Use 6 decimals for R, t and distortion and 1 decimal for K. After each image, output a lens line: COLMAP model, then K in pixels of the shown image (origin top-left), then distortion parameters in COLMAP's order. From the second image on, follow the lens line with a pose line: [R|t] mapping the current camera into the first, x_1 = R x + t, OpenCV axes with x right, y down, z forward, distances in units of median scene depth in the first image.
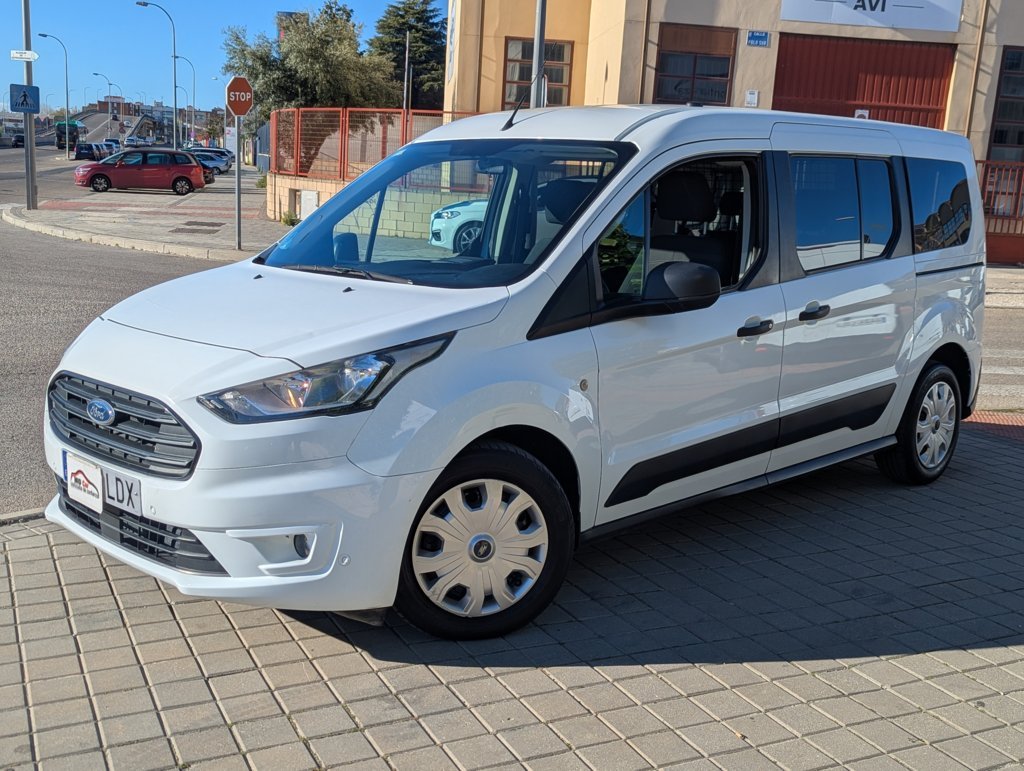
lens RADIAL K [[1099.4, 0, 512.0], [0, 1099.4, 385.5], [0, 0, 1]] dist [0.032389, 0.019006]
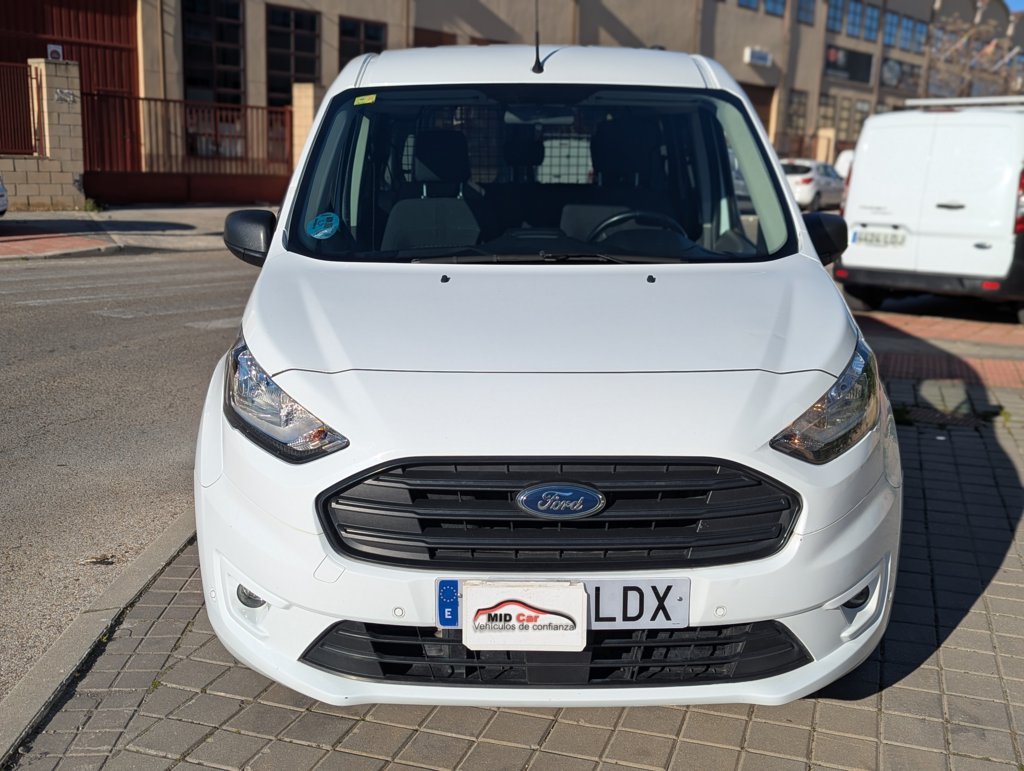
lens RADIAL K [[1099.4, 0, 512.0], [0, 1099.4, 385.5], [0, 0, 1]] dist [0.032389, 0.019006]
pose [[0.703227, -0.178240, 0.688260, -0.106208], [0.142669, 0.983751, 0.108992, -0.015261], [-0.696503, 0.021547, 0.717230, 0.070568]]
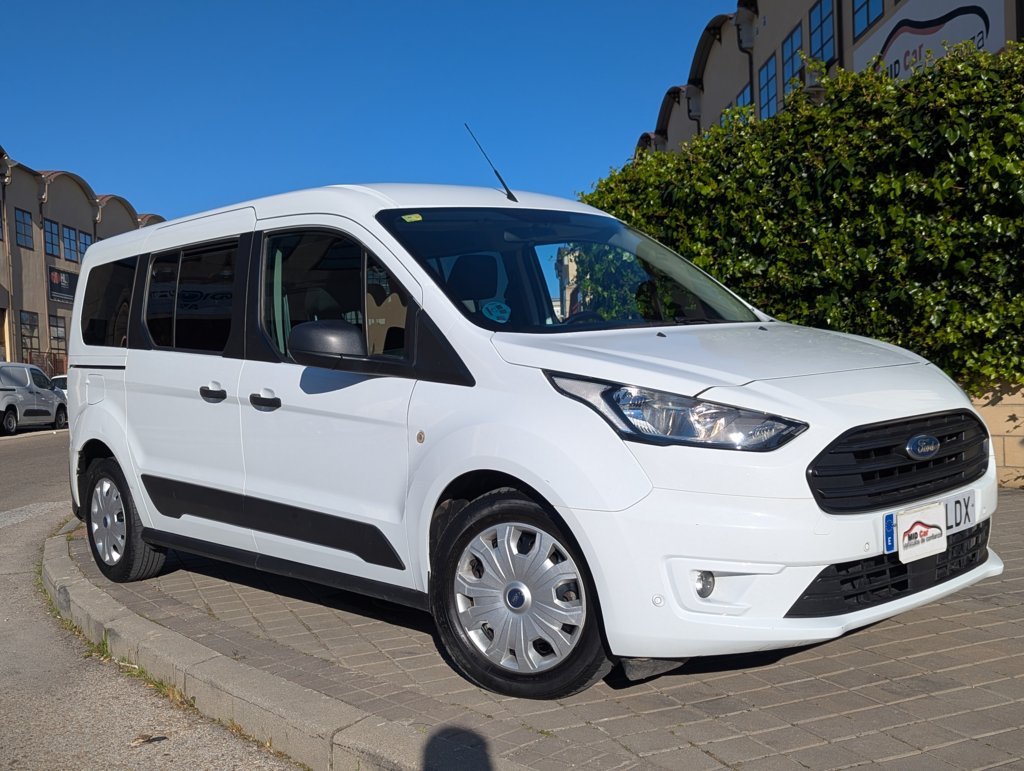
lens RADIAL K [[1099.4, 0, 512.0], [0, 1099.4, 385.5], [0, 0, 1]] dist [0.032389, 0.019006]
pose [[0.060702, -0.066929, 0.995910, -0.169679], [0.233842, 0.970936, 0.050997, -0.019968], [-0.970378, 0.229789, 0.074589, 0.161125]]
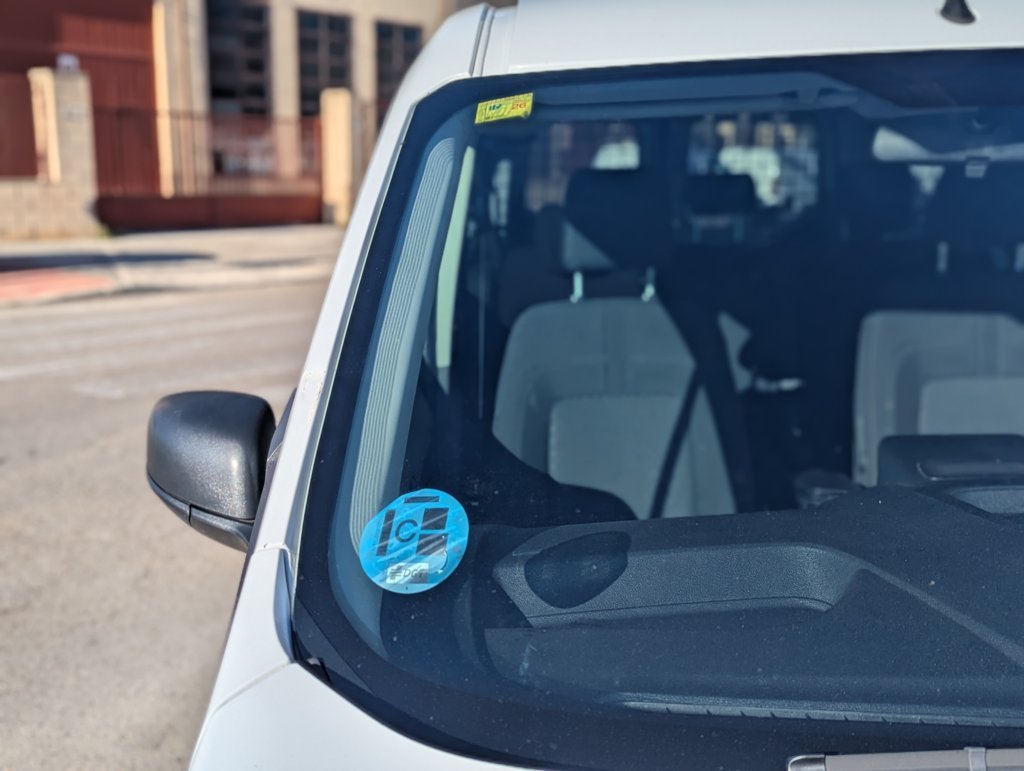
lens RADIAL K [[1099.4, 0, 512.0], [0, 1099.4, 385.5], [0, 0, 1]] dist [0.032389, 0.019006]
pose [[0.722700, -0.184902, 0.665970, -0.054820], [0.160398, 0.982114, 0.098616, -0.030142], [-0.672293, 0.035551, 0.739431, 0.142862]]
